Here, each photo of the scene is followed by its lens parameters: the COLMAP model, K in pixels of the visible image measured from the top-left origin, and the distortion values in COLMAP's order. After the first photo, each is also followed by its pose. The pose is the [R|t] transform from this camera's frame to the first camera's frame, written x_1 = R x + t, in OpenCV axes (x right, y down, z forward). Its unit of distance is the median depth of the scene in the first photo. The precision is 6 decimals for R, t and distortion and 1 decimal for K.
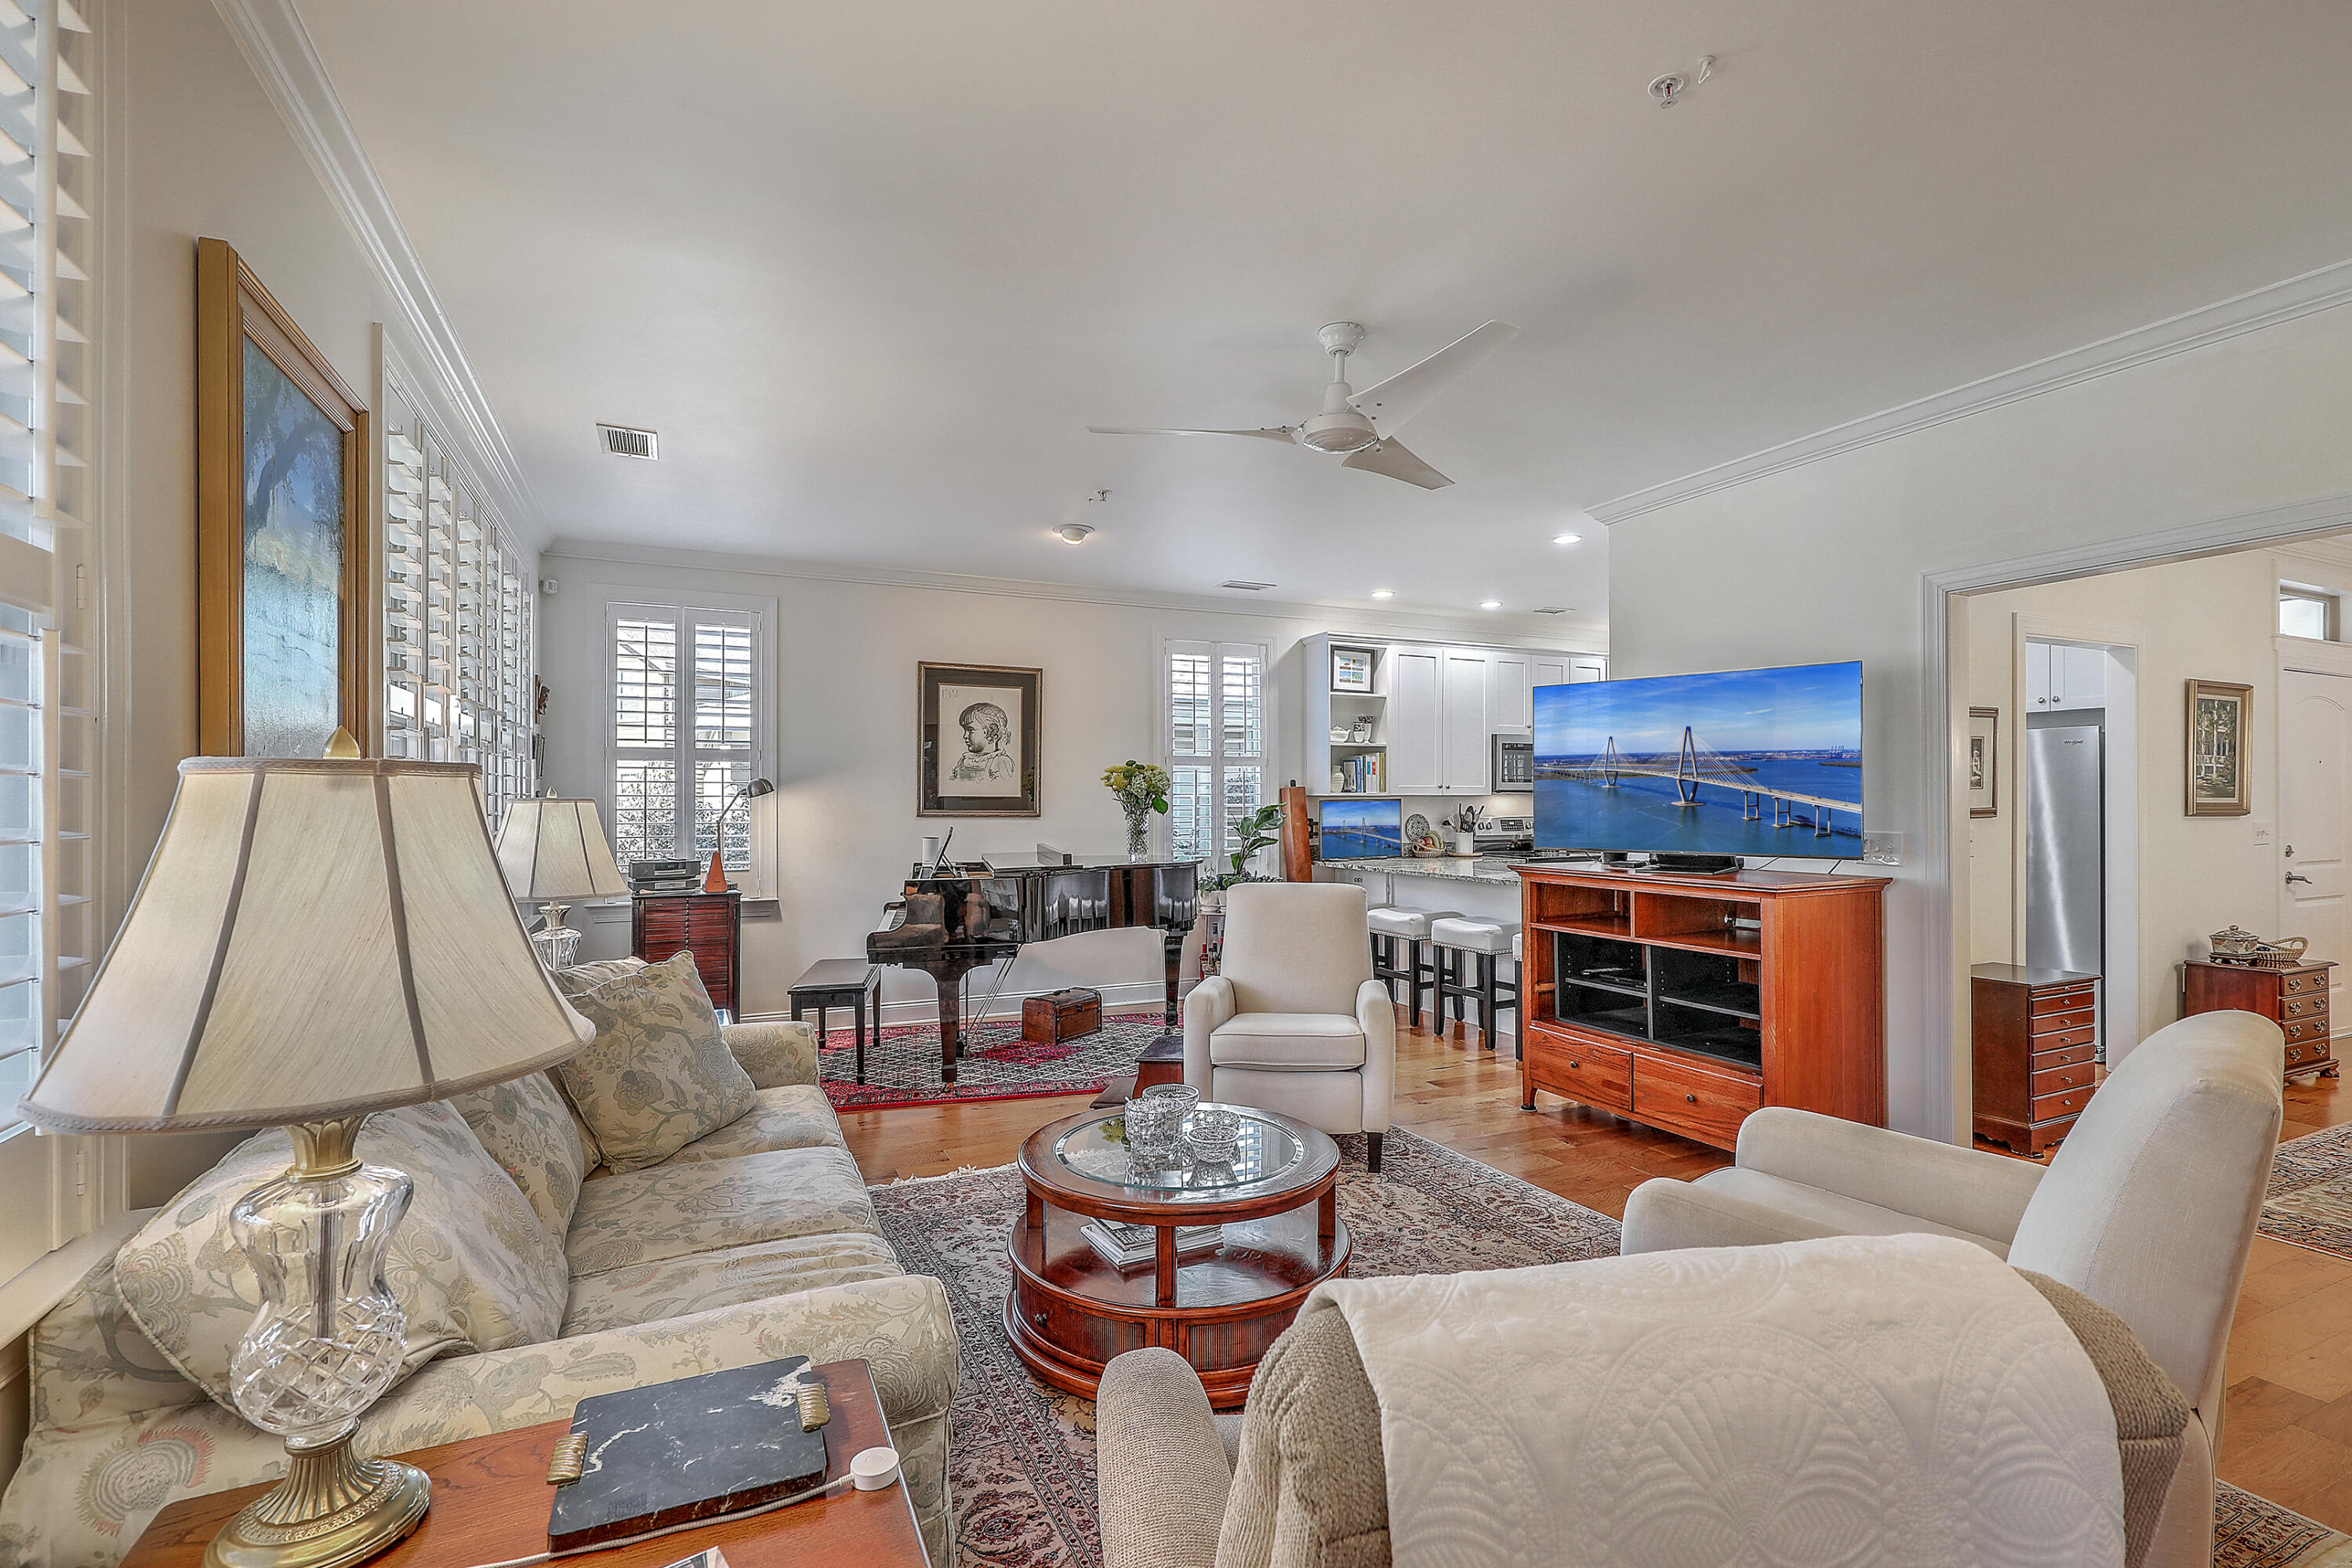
lens RADIAL K [[1059.6, 0, 1182.8], [0, 1059.6, 807.0], [0, 0, 1]] dist [0.000308, -0.000669]
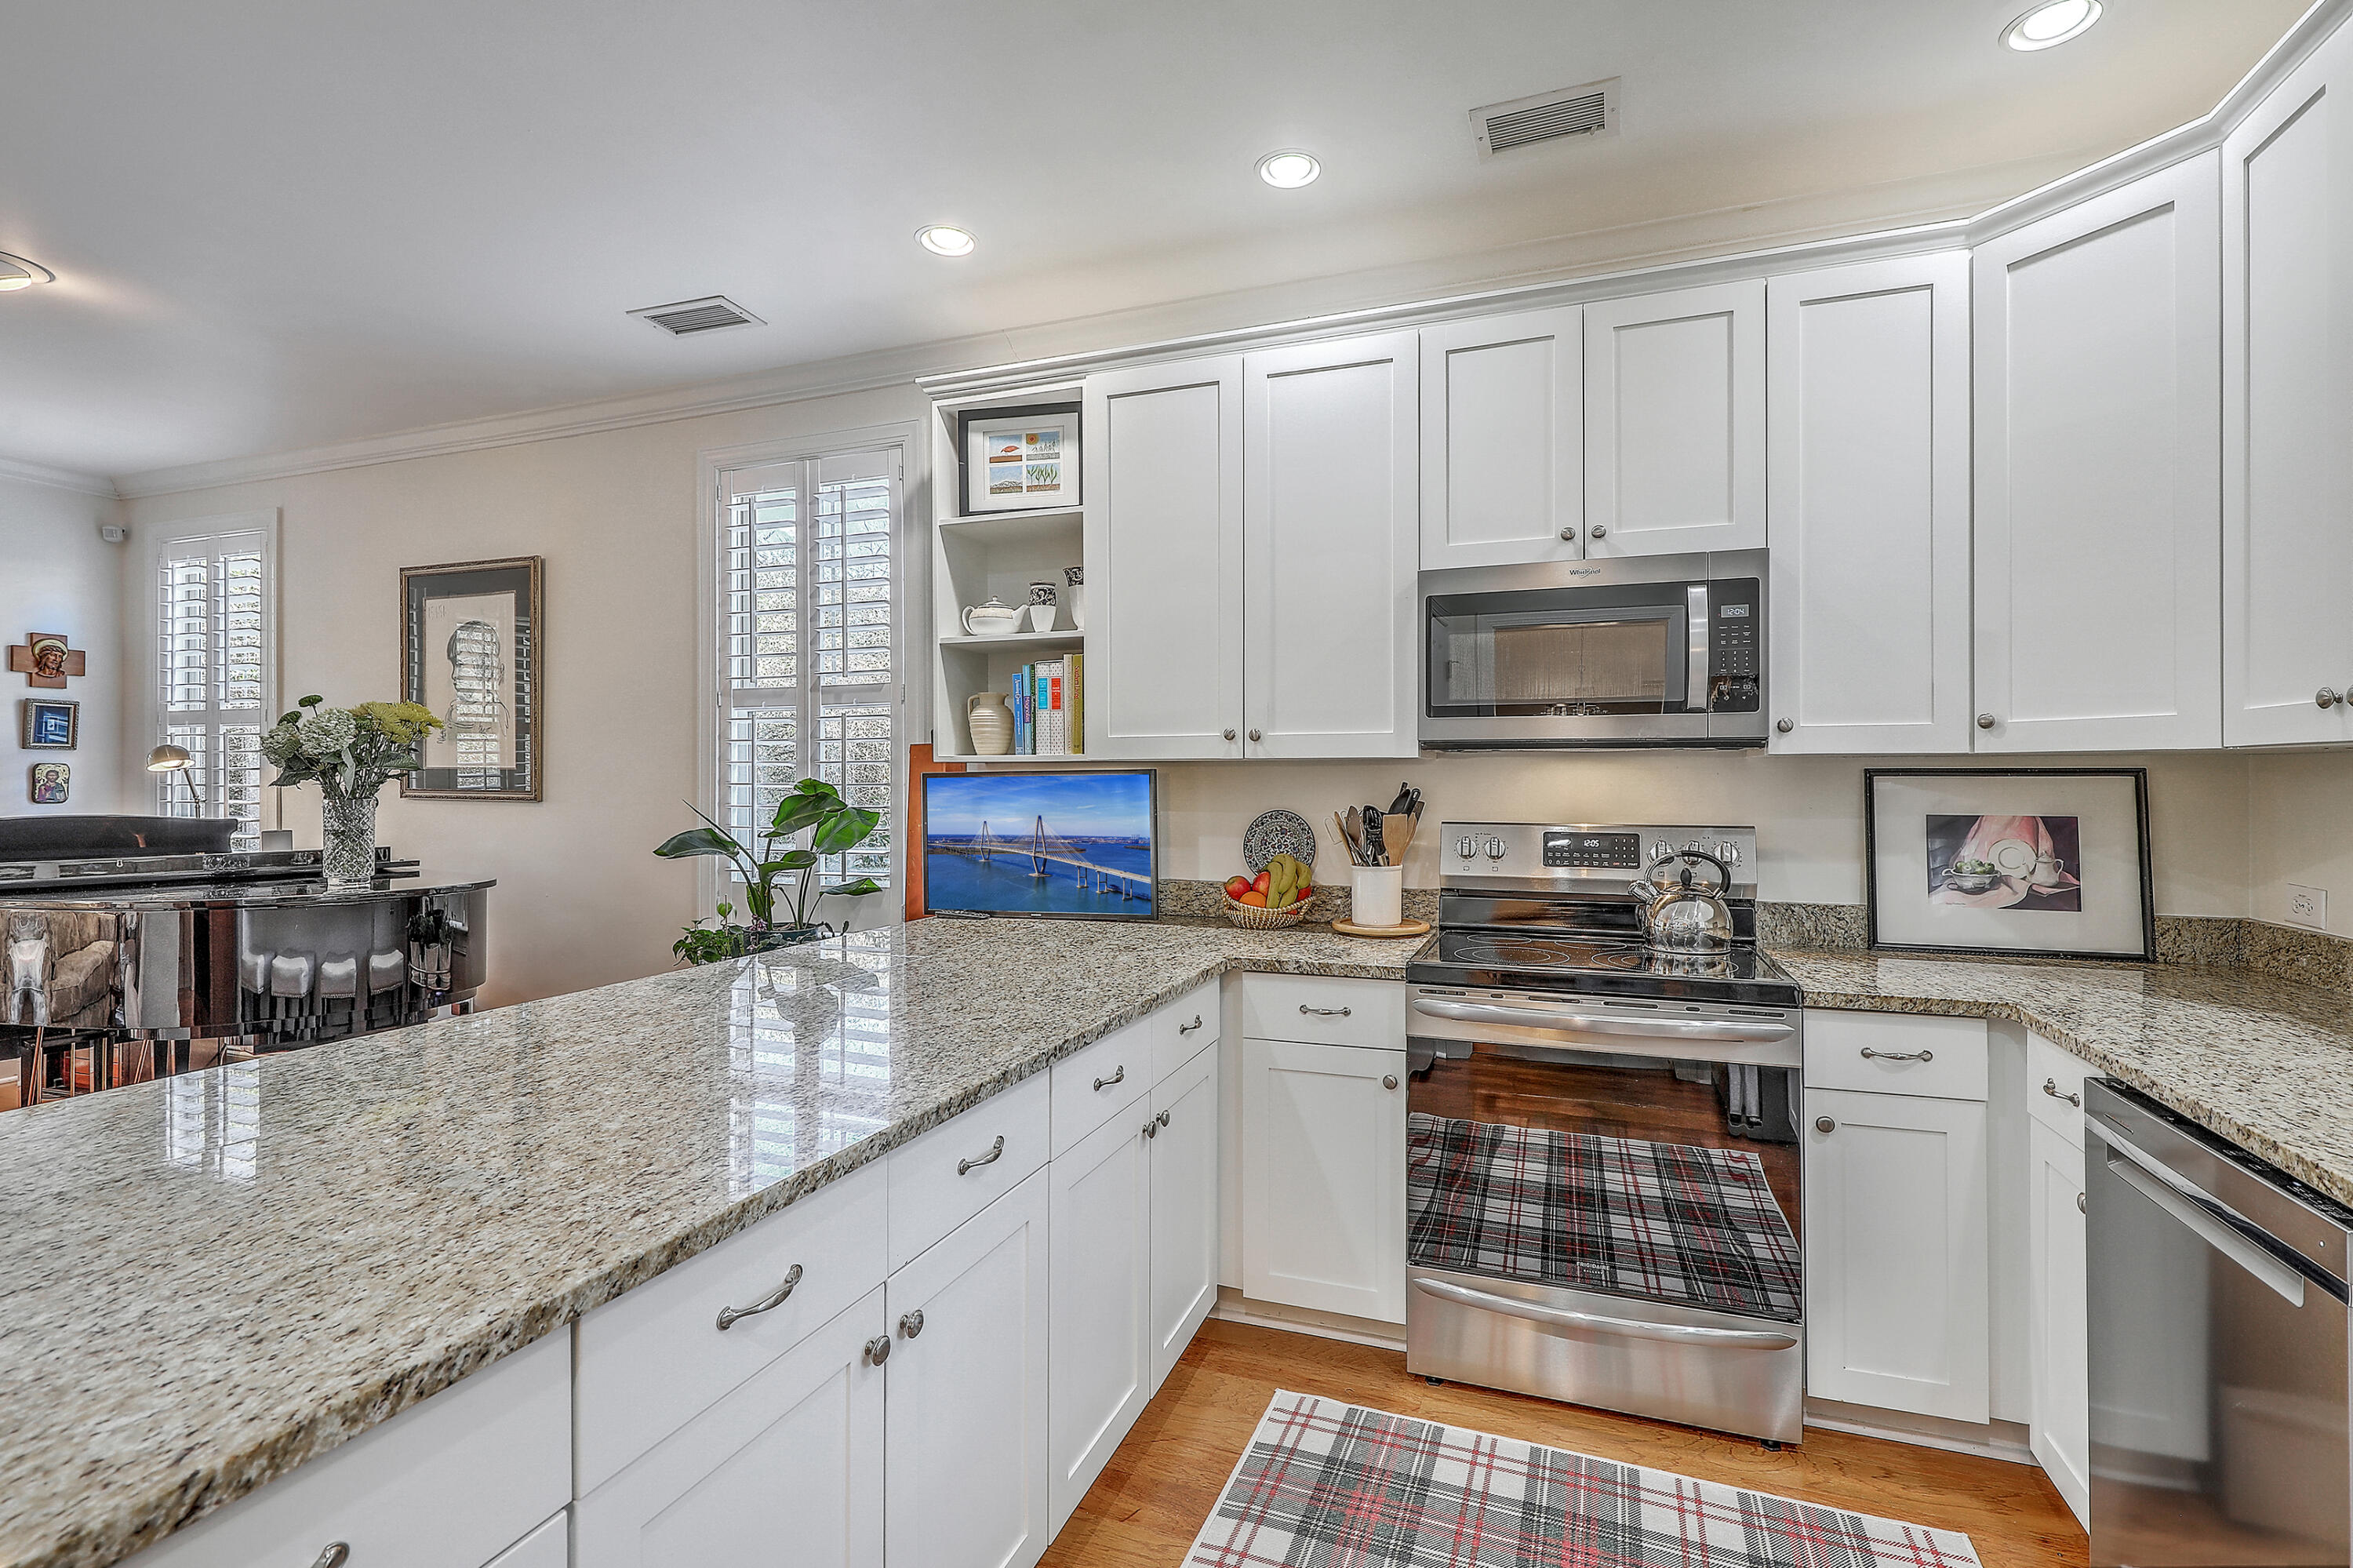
lens RADIAL K [[1060.1, 0, 1194.1], [0, 1060.1, 775.0], [0, 0, 1]] dist [0.000308, -0.000669]
pose [[0.706820, -0.002607, -0.707388, 0.574432], [-0.006621, 0.999925, -0.010300, -0.002039], [0.707362, 0.011964, 0.706750, 0.863690]]
